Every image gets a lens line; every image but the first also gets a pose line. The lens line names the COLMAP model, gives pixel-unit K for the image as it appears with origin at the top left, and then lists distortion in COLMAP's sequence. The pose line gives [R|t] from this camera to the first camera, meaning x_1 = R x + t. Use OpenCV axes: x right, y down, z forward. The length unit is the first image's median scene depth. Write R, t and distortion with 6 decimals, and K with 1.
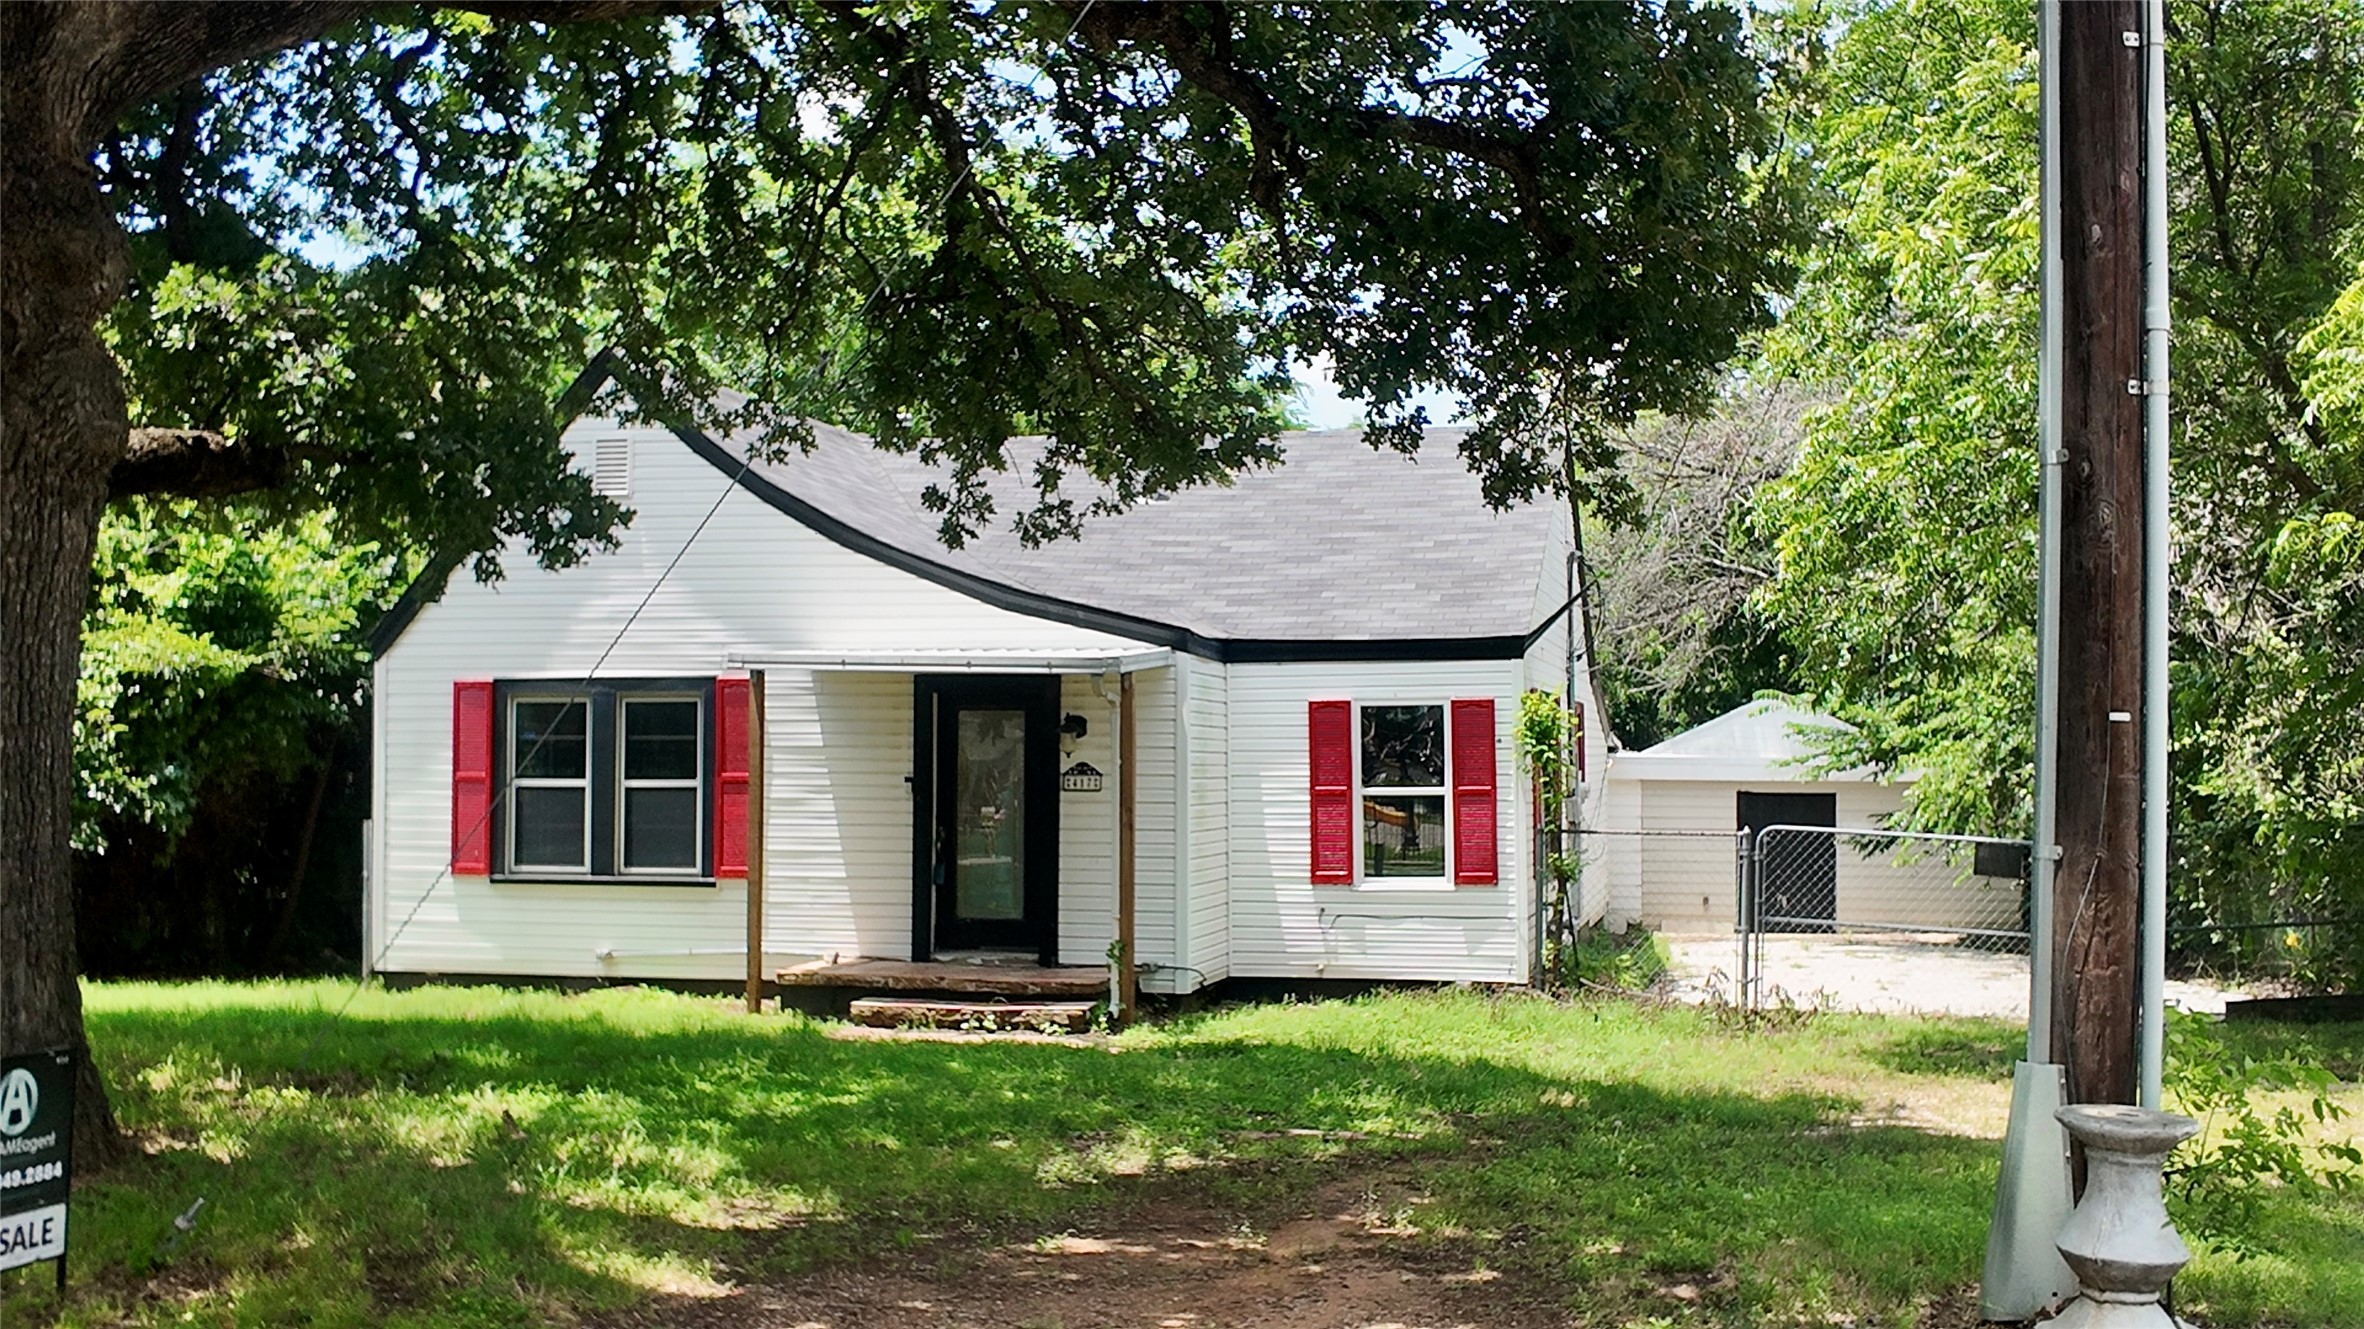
lens RADIAL K [[2465.7, 0, 1182.0], [0, 2465.7, 664.5], [0, 0, 1]] dist [-0.053001, -0.002613]
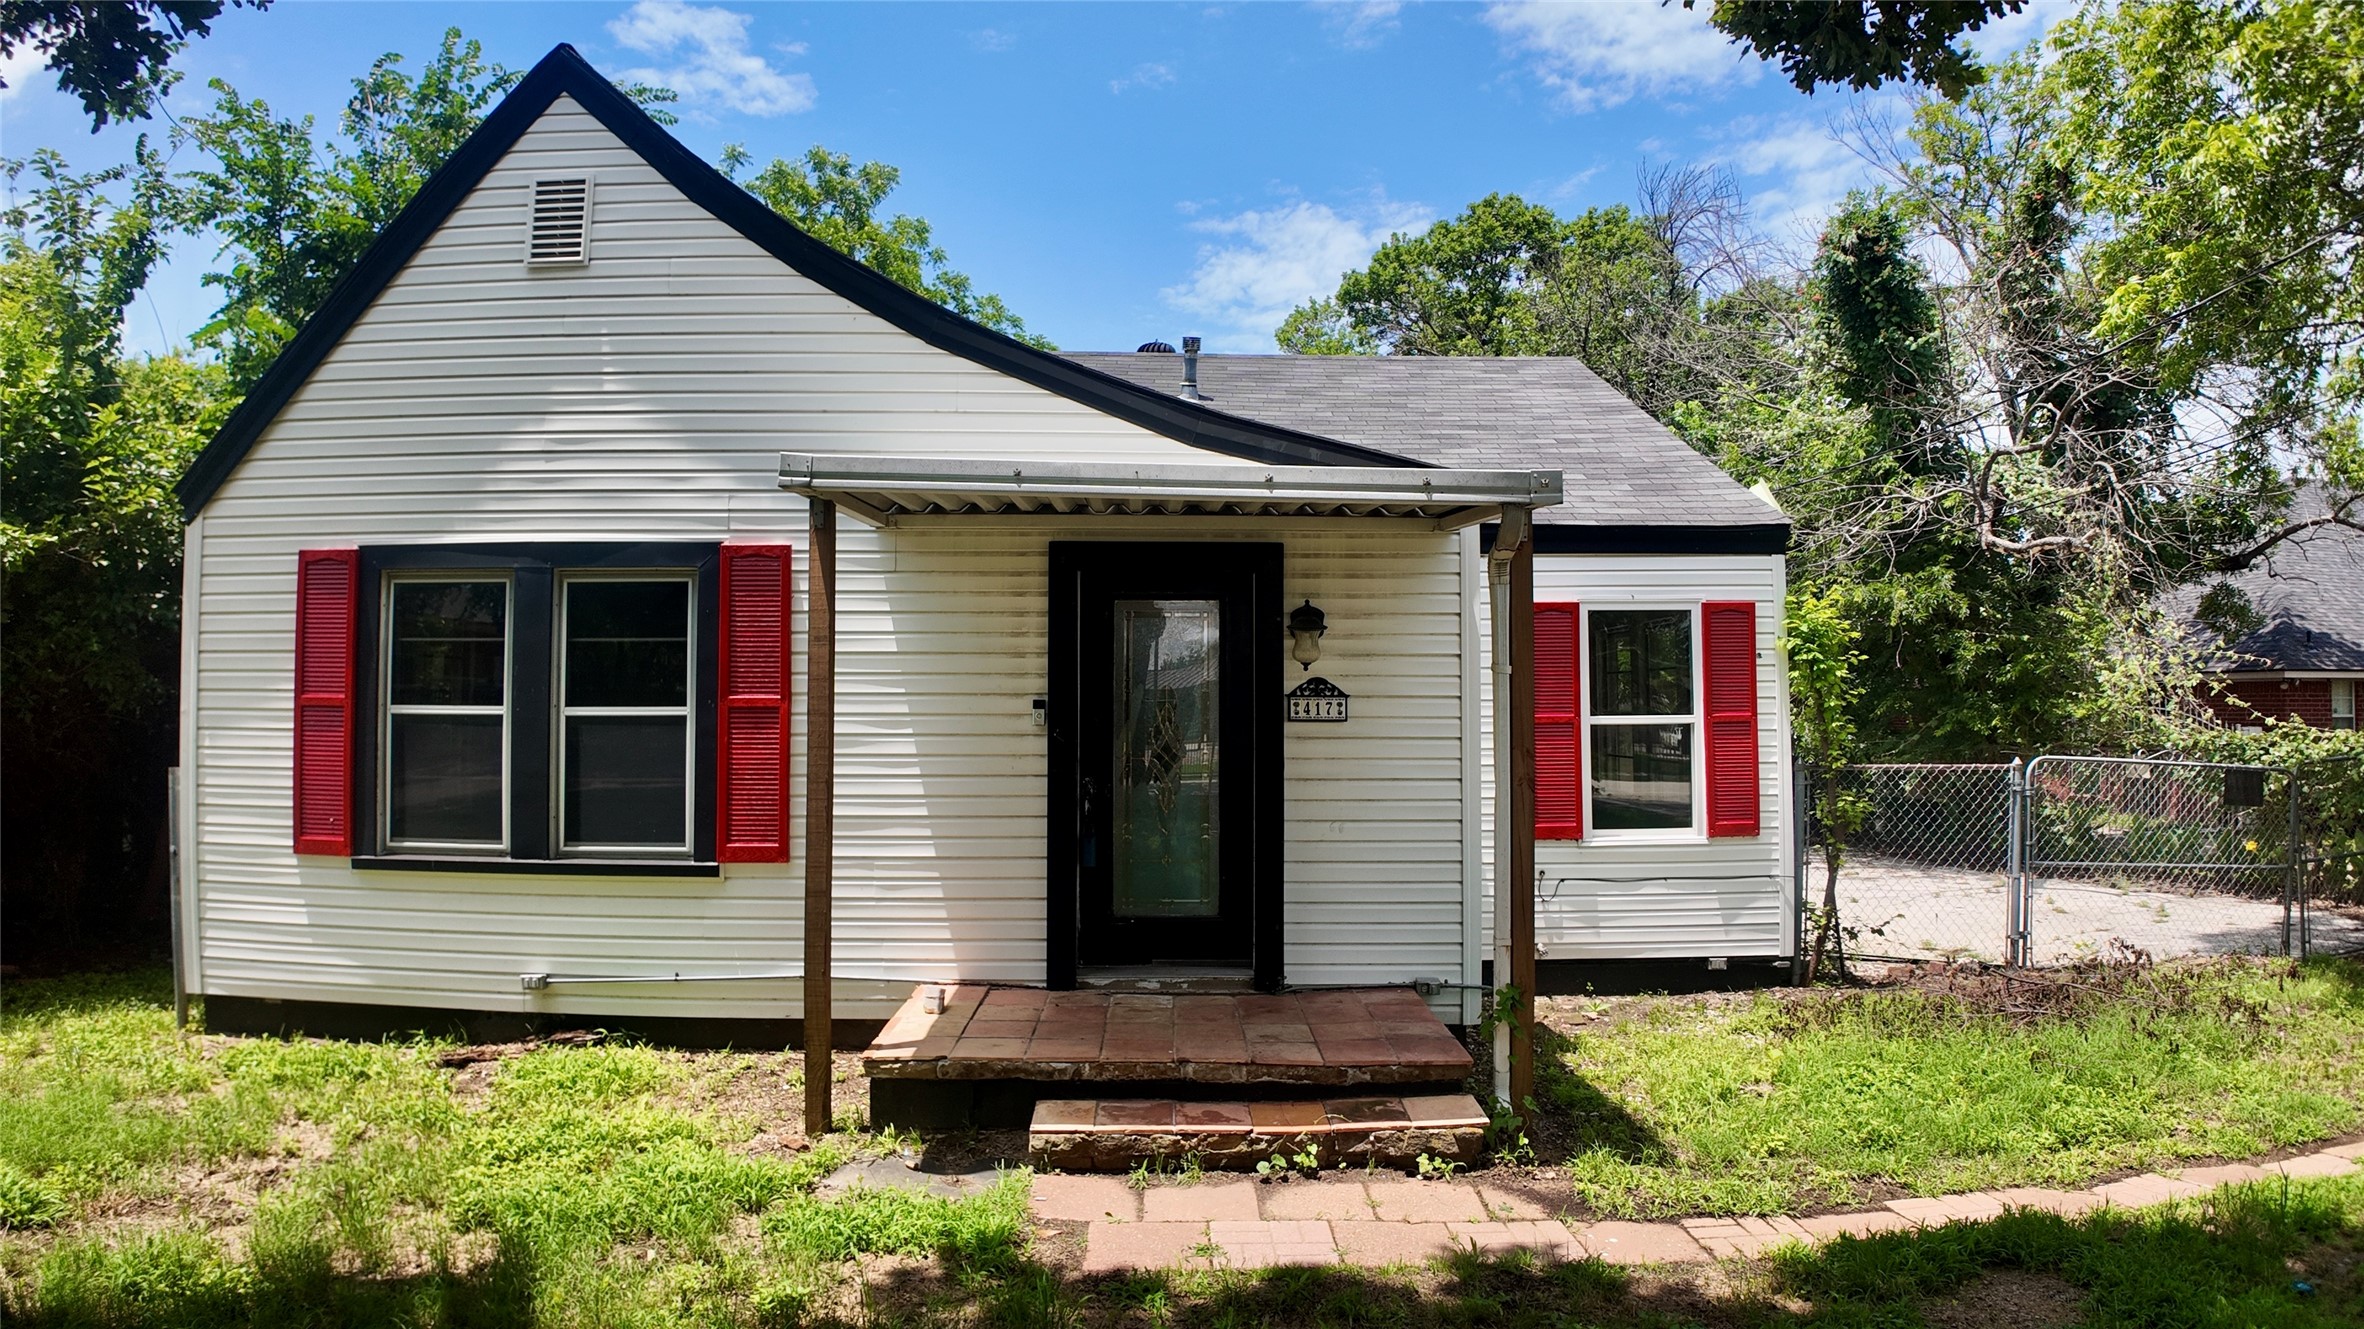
lens RADIAL K [[1239.6, 0, 1182.0], [0, 1239.6, 664.5], [0, 0, 1]] dist [-0.072165, -0.042376]
pose [[0.970435, 0.007174, 0.241258, -0.153322], [-0.009098, 0.999935, 0.006860, 0.033862], [-0.241193, -0.008852, 0.970437, 0.680530]]
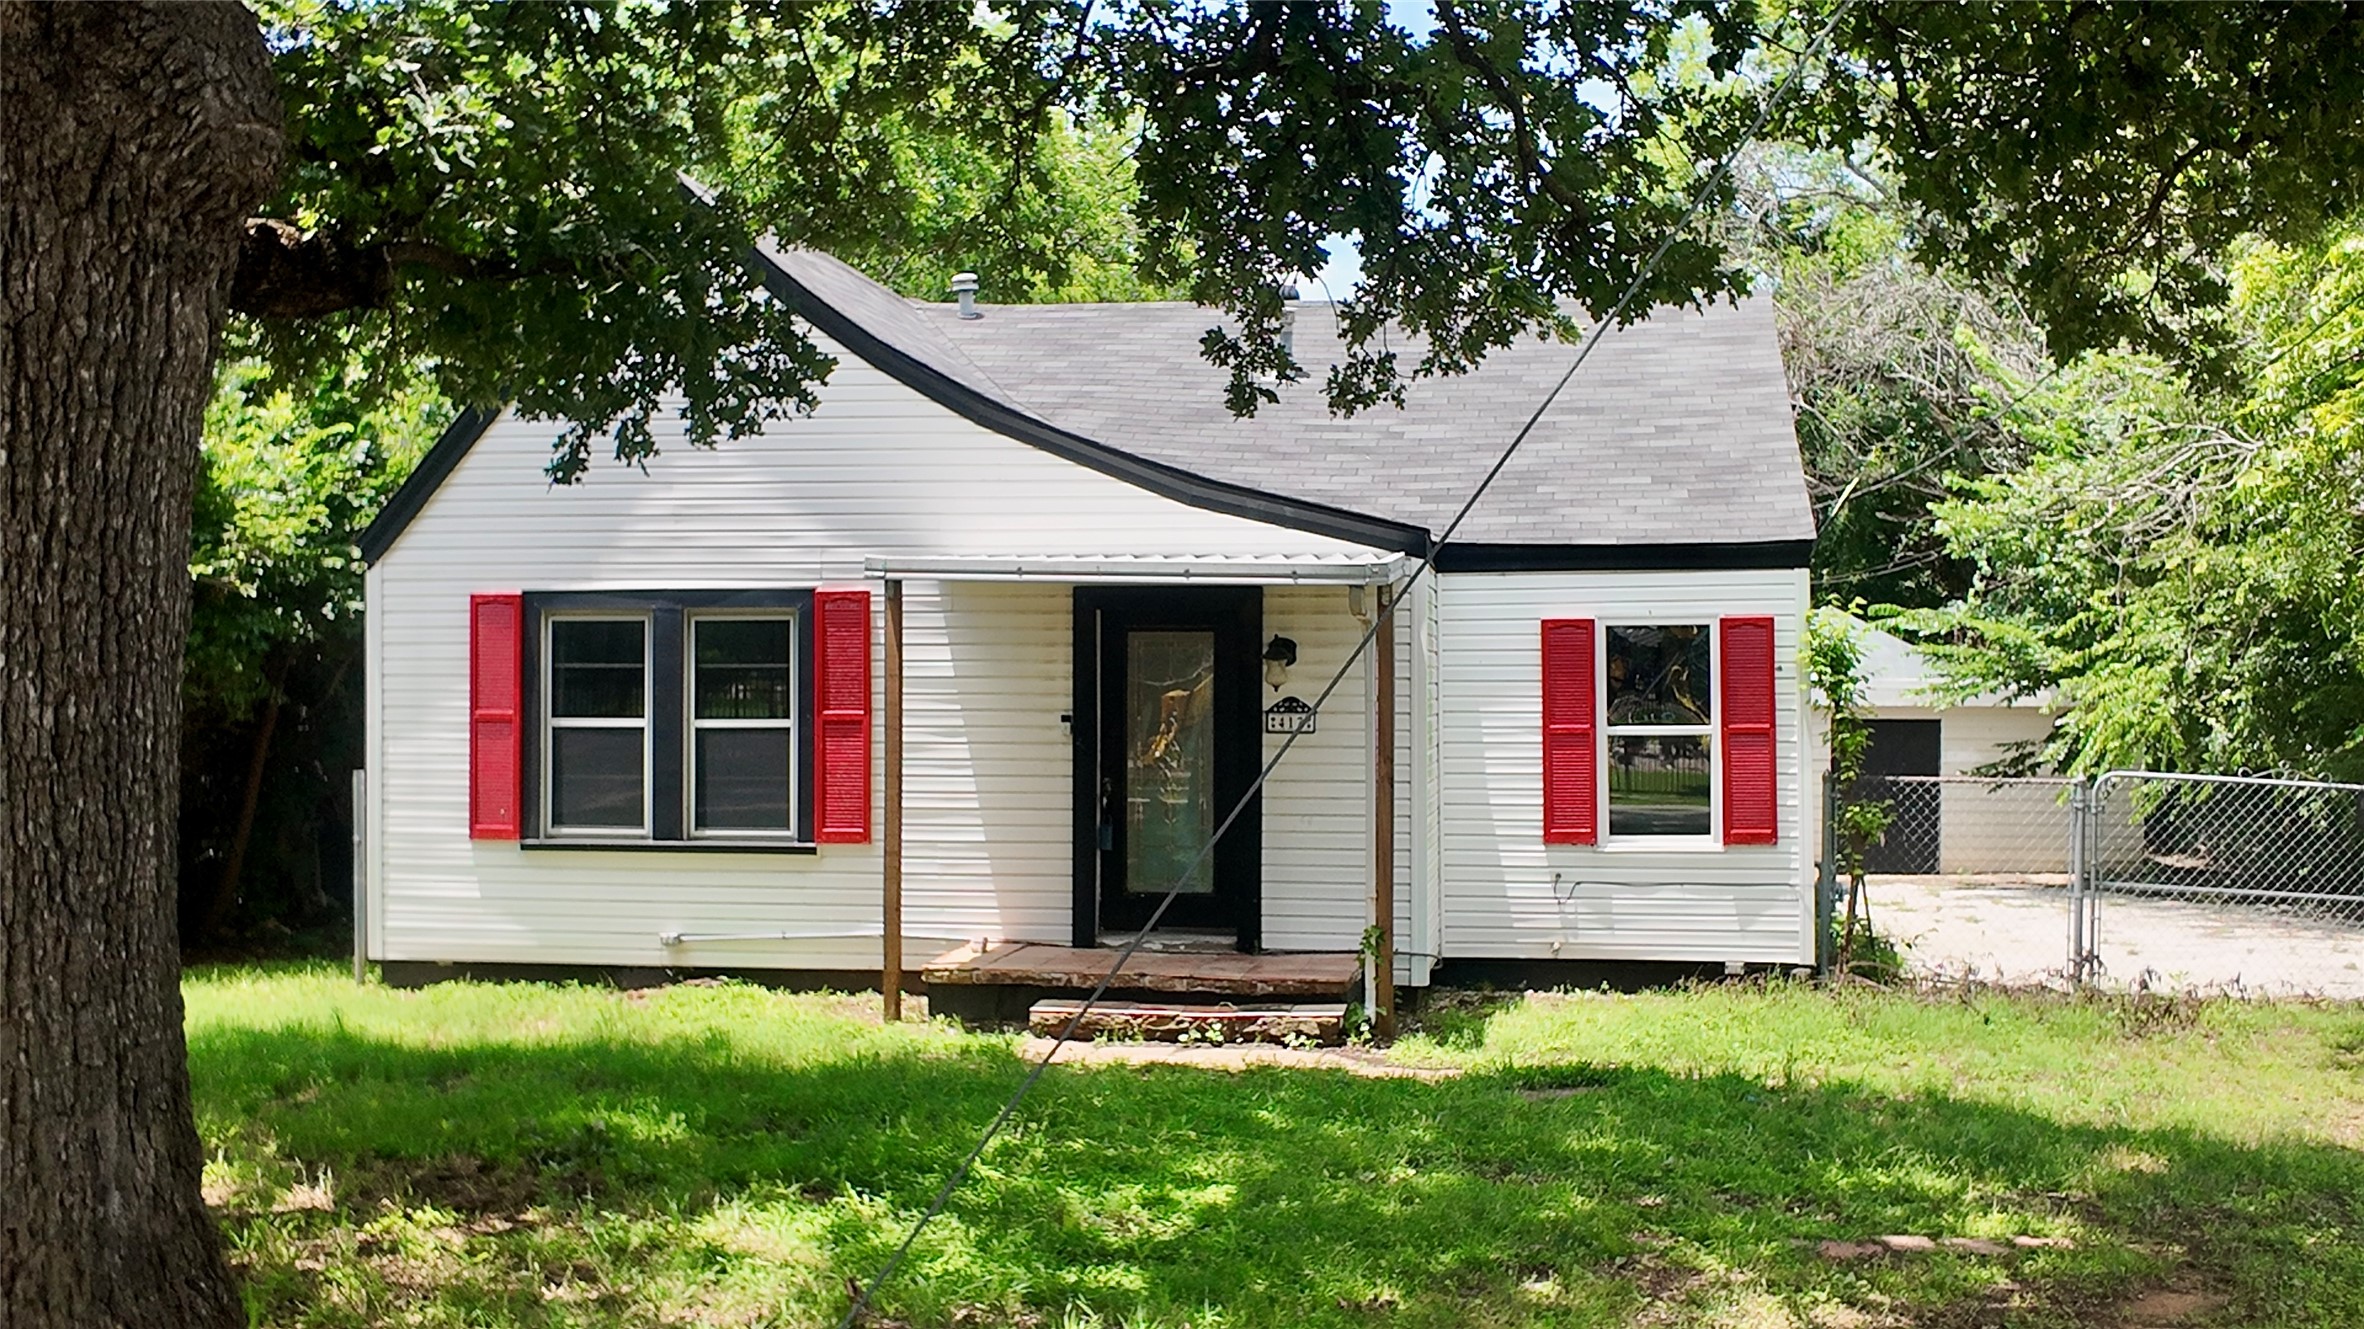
lens RADIAL K [[2465.7, 0, 1182.0], [0, 2465.7, 664.5], [0, 0, 1]] dist [-0.053001, -0.002613]
pose [[0.997652, -0.000777, 0.068478, -0.128691], [-0.001654, 0.999371, 0.035434, 0.001030], [-0.068463, -0.035464, 0.997023, 0.205678]]
